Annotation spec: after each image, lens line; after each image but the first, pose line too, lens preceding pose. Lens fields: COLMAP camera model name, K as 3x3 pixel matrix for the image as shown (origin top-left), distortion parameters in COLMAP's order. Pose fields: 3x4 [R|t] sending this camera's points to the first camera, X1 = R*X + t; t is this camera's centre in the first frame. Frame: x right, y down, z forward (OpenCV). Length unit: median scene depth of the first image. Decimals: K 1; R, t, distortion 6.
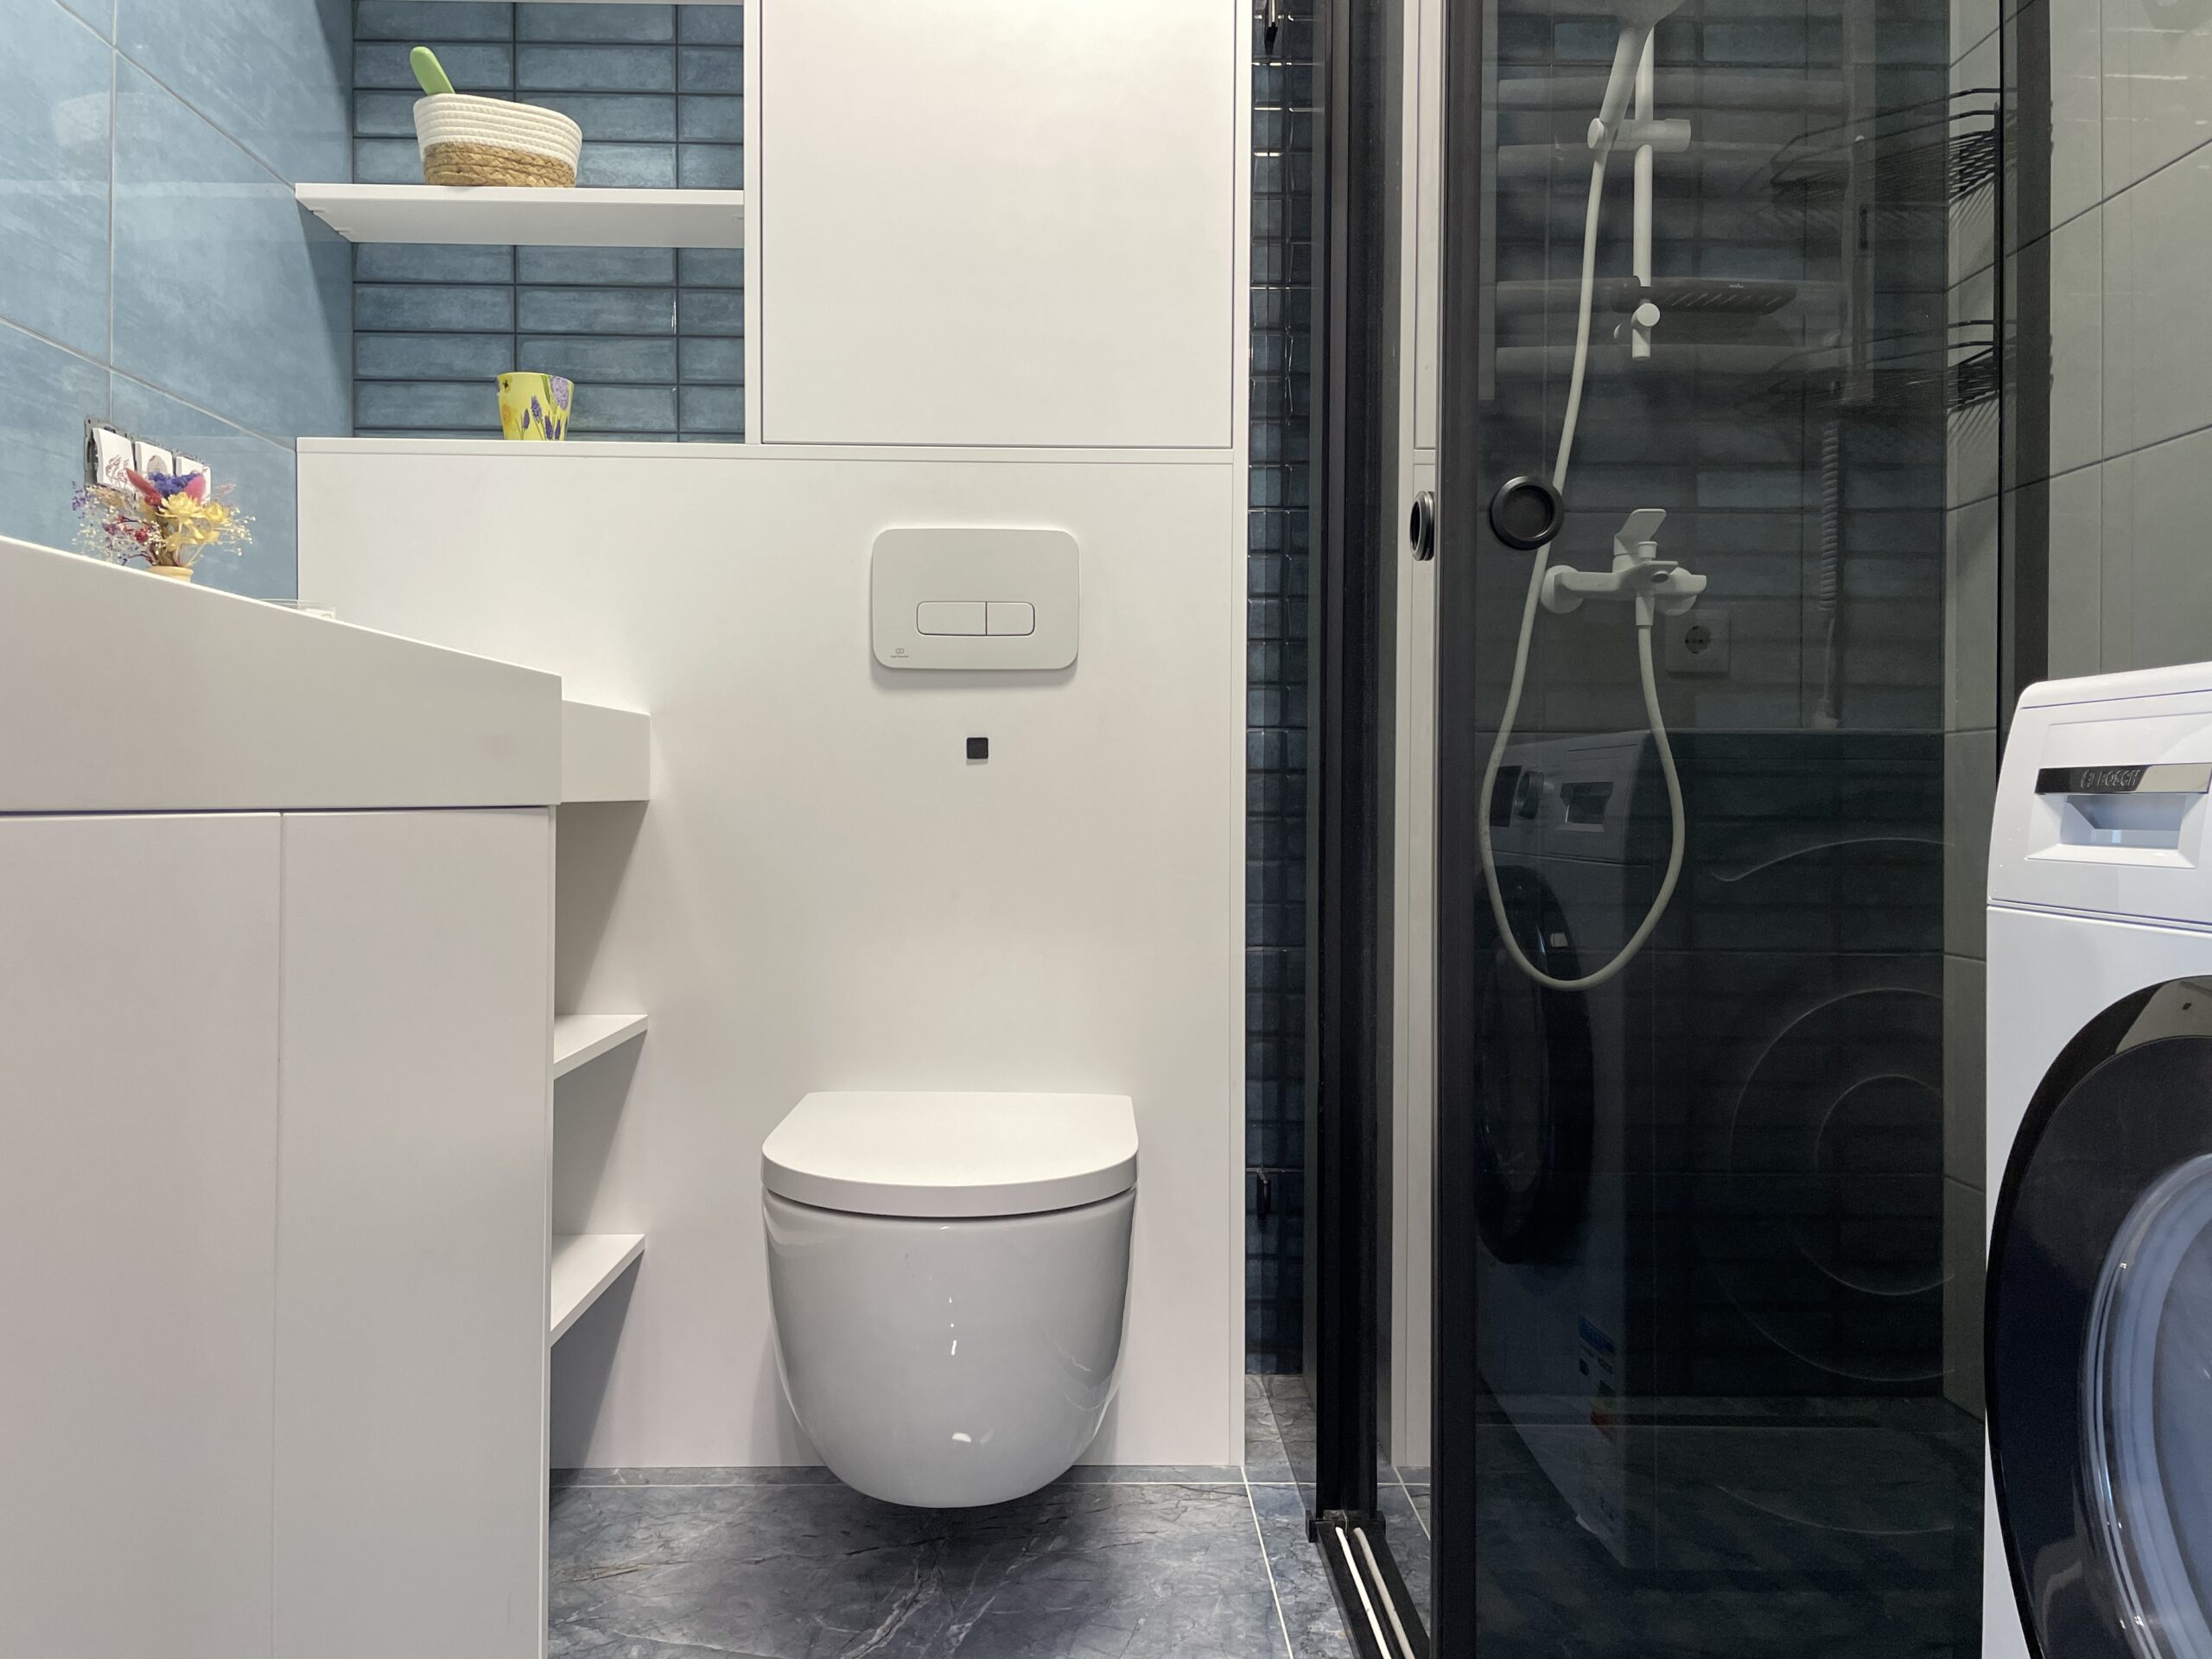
lens RADIAL K [[1673.8, 0, 1082.0], [0, 1673.8, 802.7], [0, 0, 1]] dist [0.087746, -0.116639]
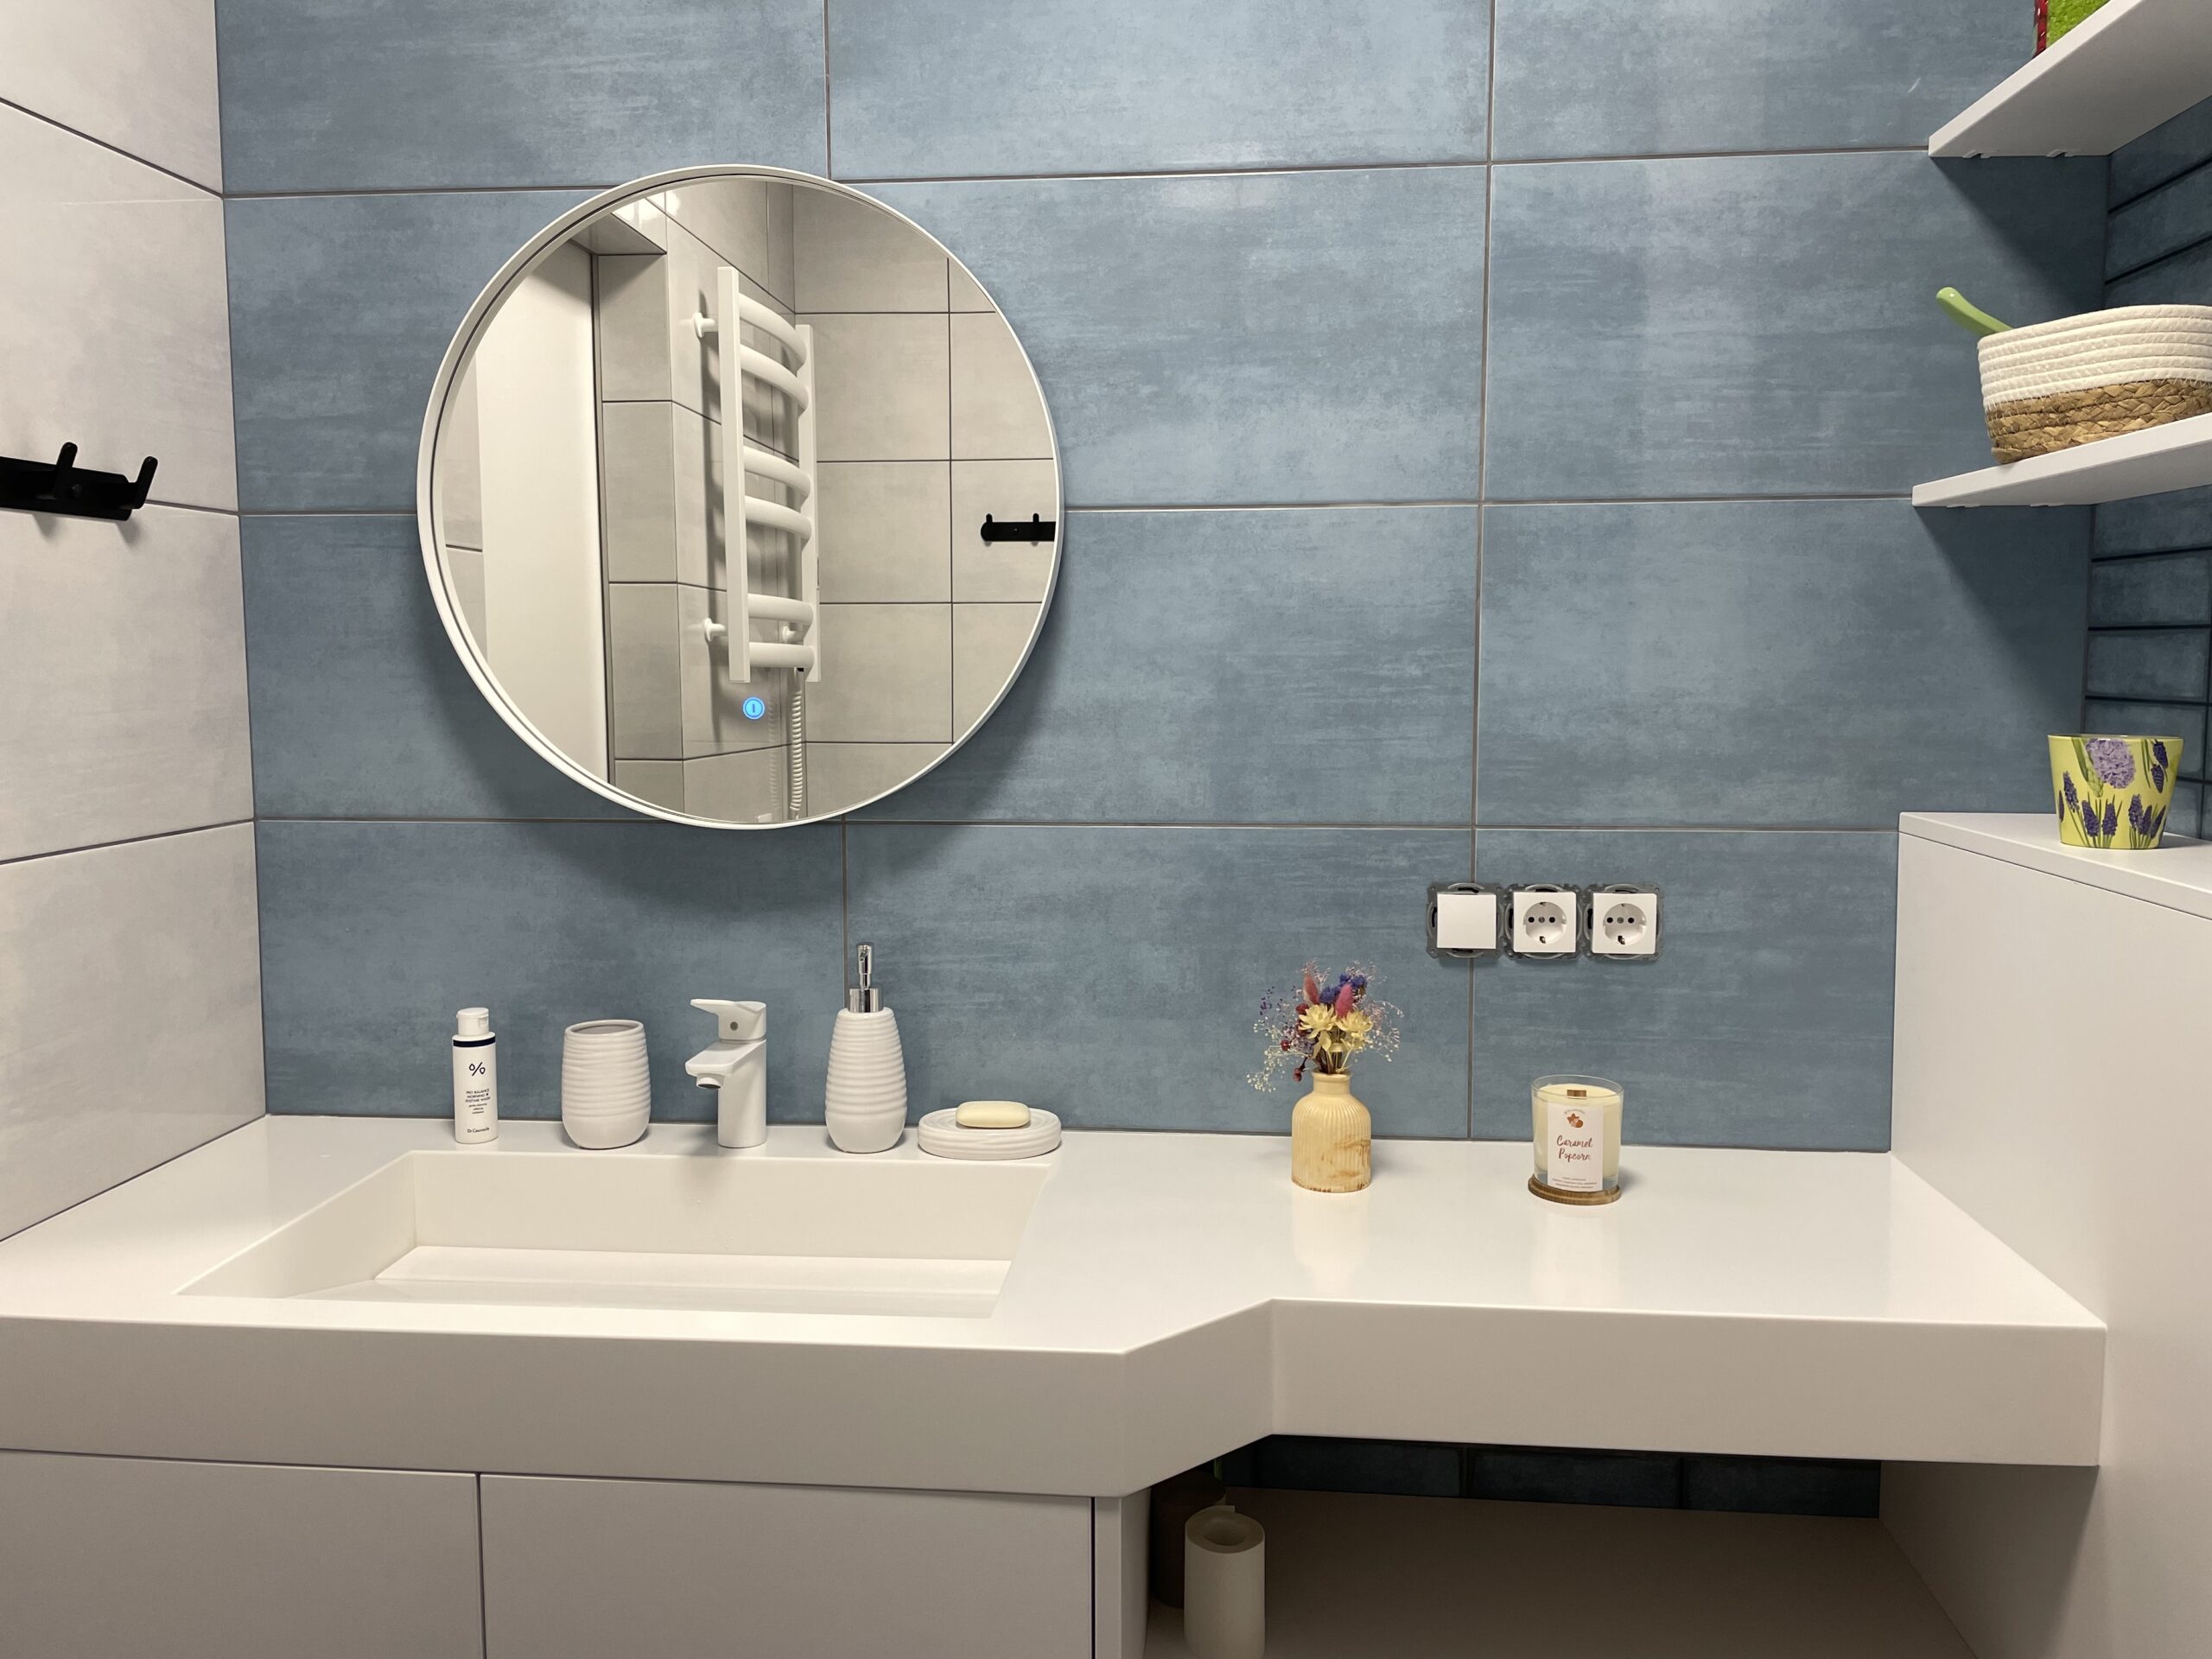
lens RADIAL K [[1673.8, 0, 1112.7], [0, 1673.8, 809.0], [0, 0, 1]] dist [0.087746, -0.116639]
pose [[-0.097768, 0.088815, -0.991238, 0.326101], [-0.000105, 0.996009, 0.089253, -0.265939], [0.995209, 0.008830, -0.097369, 0.661884]]
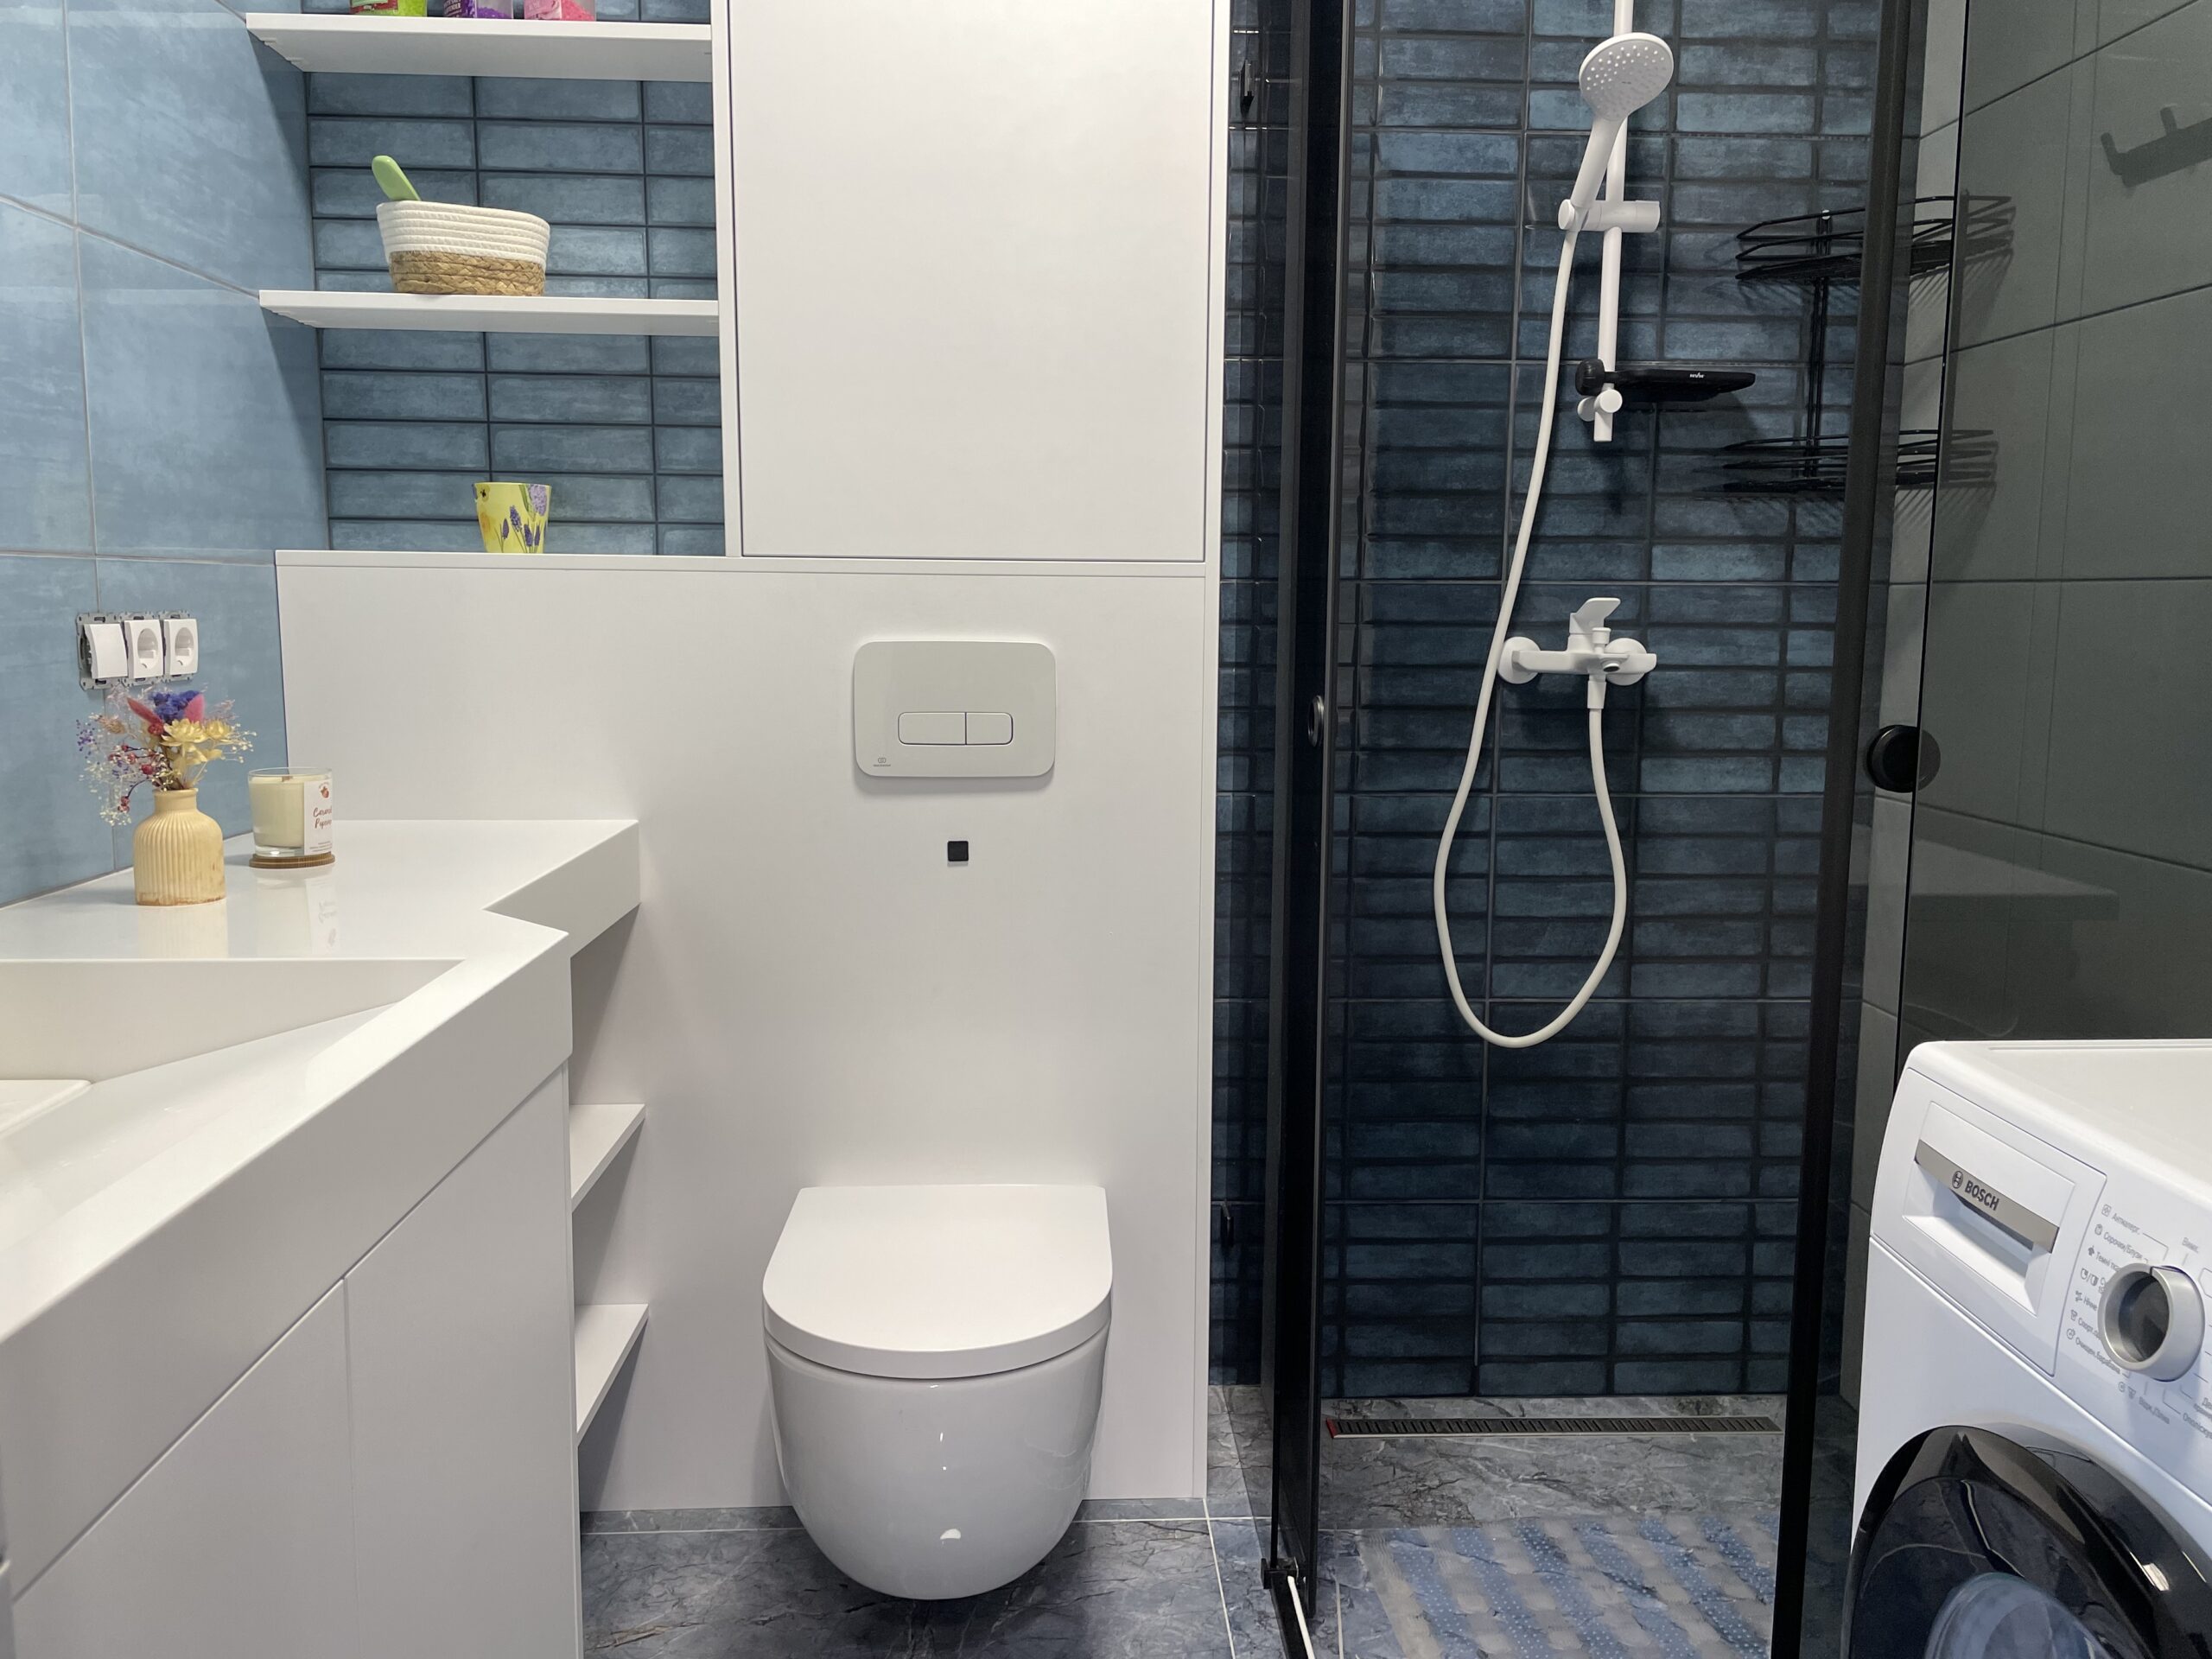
lens RADIAL K [[1673.8, 0, 1115.9], [0, 1673.8, 810.5], [0, 0, 1]] dist [0.087746, -0.116639]
pose [[0.999226, -0.001429, 0.039317, -0.004936], [-0.003366, 0.992570, 0.121632, -0.172753], [-0.039199, -0.121671, 0.991796, -0.031588]]
